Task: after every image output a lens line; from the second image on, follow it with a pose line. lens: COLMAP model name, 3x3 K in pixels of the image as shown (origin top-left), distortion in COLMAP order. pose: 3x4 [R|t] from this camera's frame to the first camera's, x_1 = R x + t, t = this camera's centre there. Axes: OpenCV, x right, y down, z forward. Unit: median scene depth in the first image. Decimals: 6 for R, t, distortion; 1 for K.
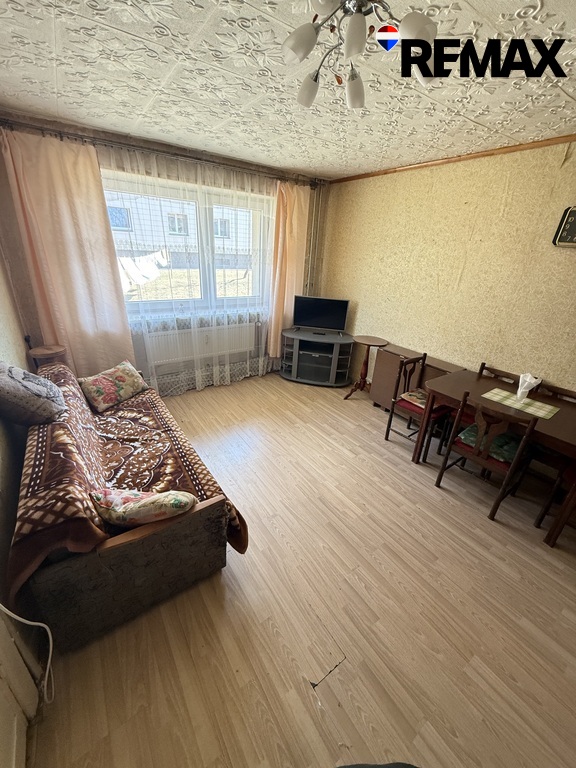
lens RADIAL K [[306.4, 0, 286.7], [0, 306.4, 384.7], [0, 0, 1]] dist [0.003220, -0.000551]
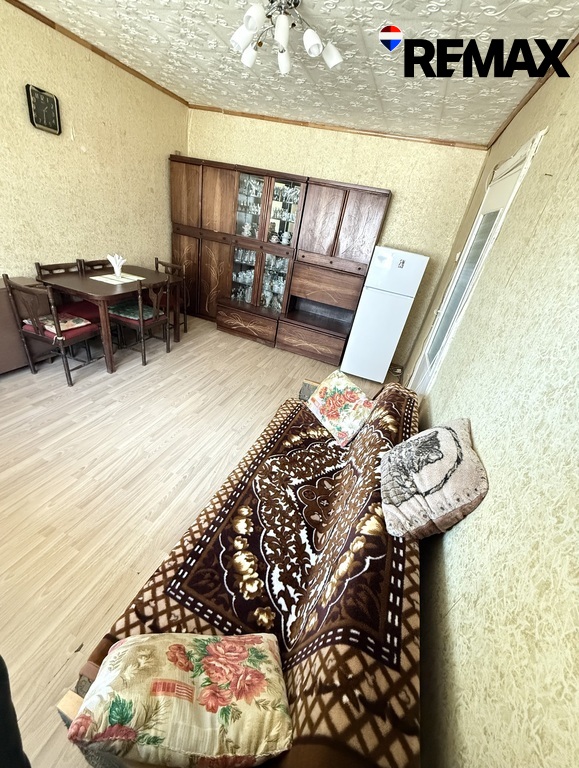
lens RADIAL K [[306.8, 0, 290.1], [0, 306.8, 386.0], [0, 0, 1]] dist [0.000398, -0.000055]
pose [[-0.559505, -0.532339, 0.635271, -0.755076], [0.143868, 0.692457, 0.706969, -0.453387], [-0.816245, 0.486948, -0.310846, 1.023287]]
